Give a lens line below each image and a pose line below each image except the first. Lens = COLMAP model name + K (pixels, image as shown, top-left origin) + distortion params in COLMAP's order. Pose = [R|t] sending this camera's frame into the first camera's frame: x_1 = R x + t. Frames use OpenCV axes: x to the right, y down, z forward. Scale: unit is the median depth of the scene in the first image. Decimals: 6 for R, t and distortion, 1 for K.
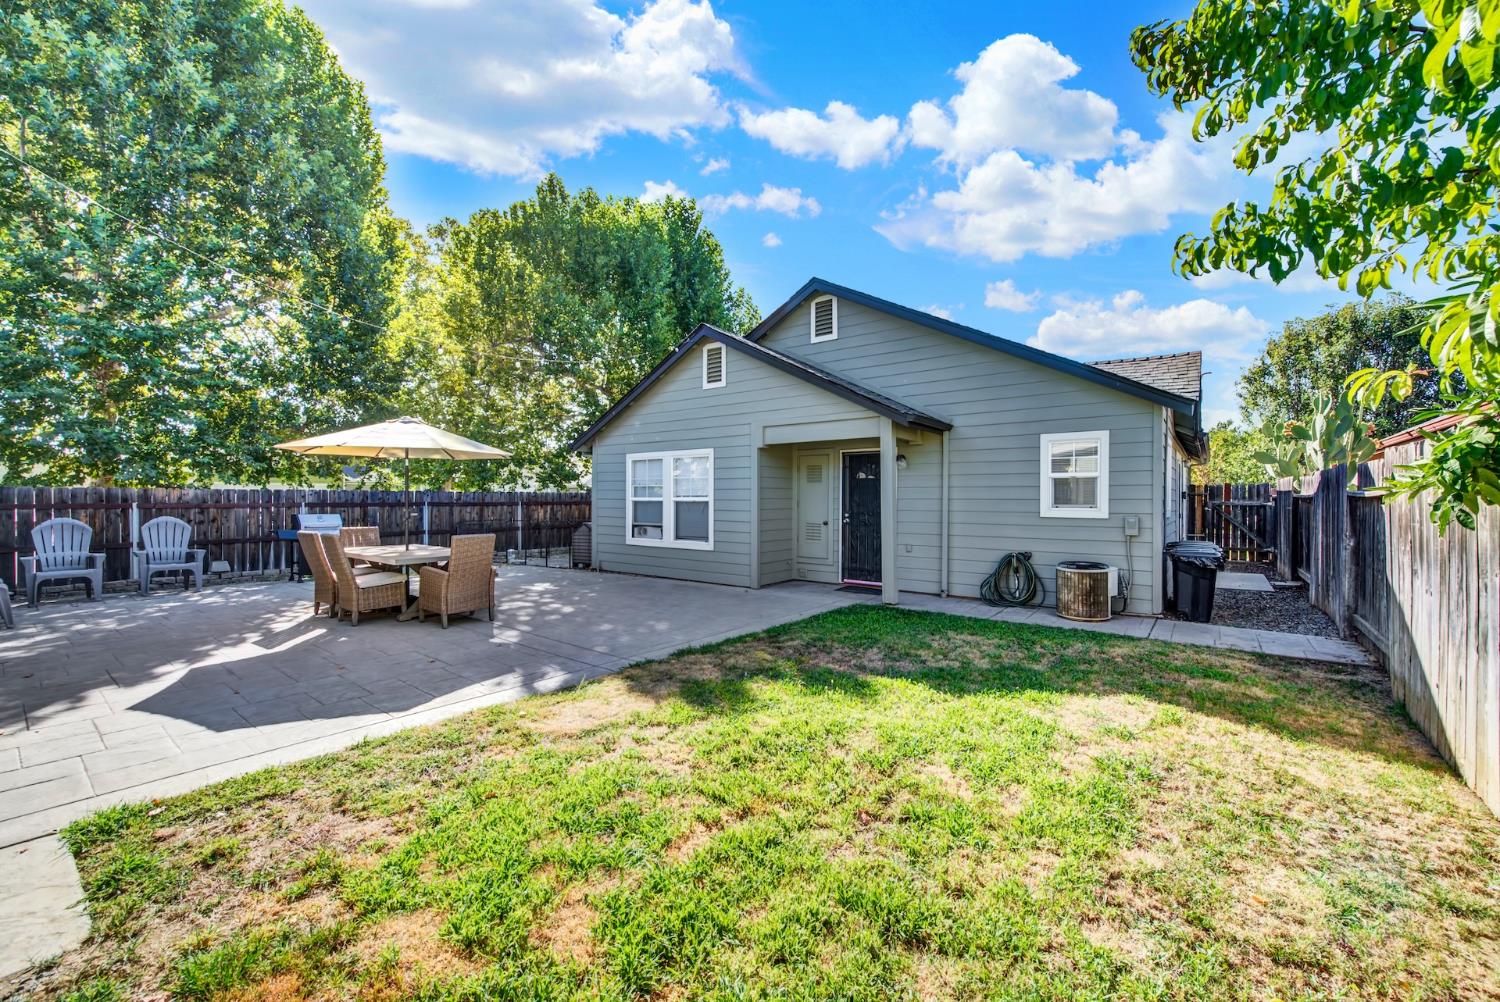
lens RADIAL K [[601.1, 0, 758.1], [0, 601.1, 503.1], [0, 0, 1]] dist [-0.000060, -0.000615]
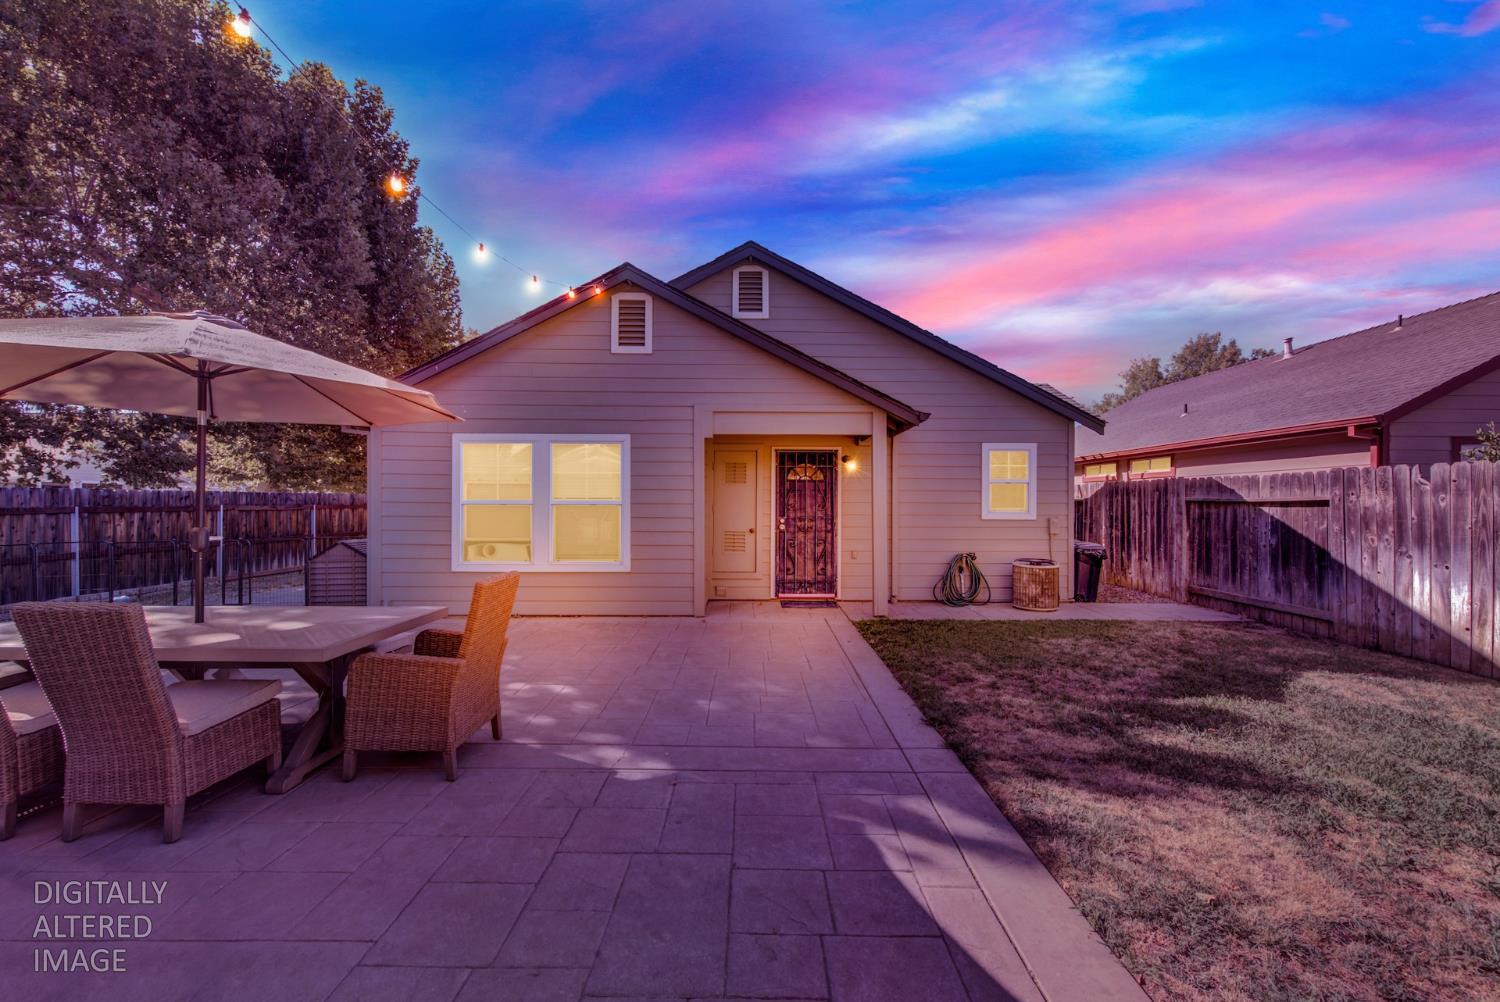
lens RADIAL K [[601.1, 0, 758.1], [0, 601.1, 503.1], [0, 0, 1]] dist [-0.000060, -0.000615]
pose [[0.786398, -0.001426, 0.617718, -0.472398], [0.003621, 0.999991, -0.002301, -0.004623], [-0.617709, 0.004046, 0.786396, 0.367752]]
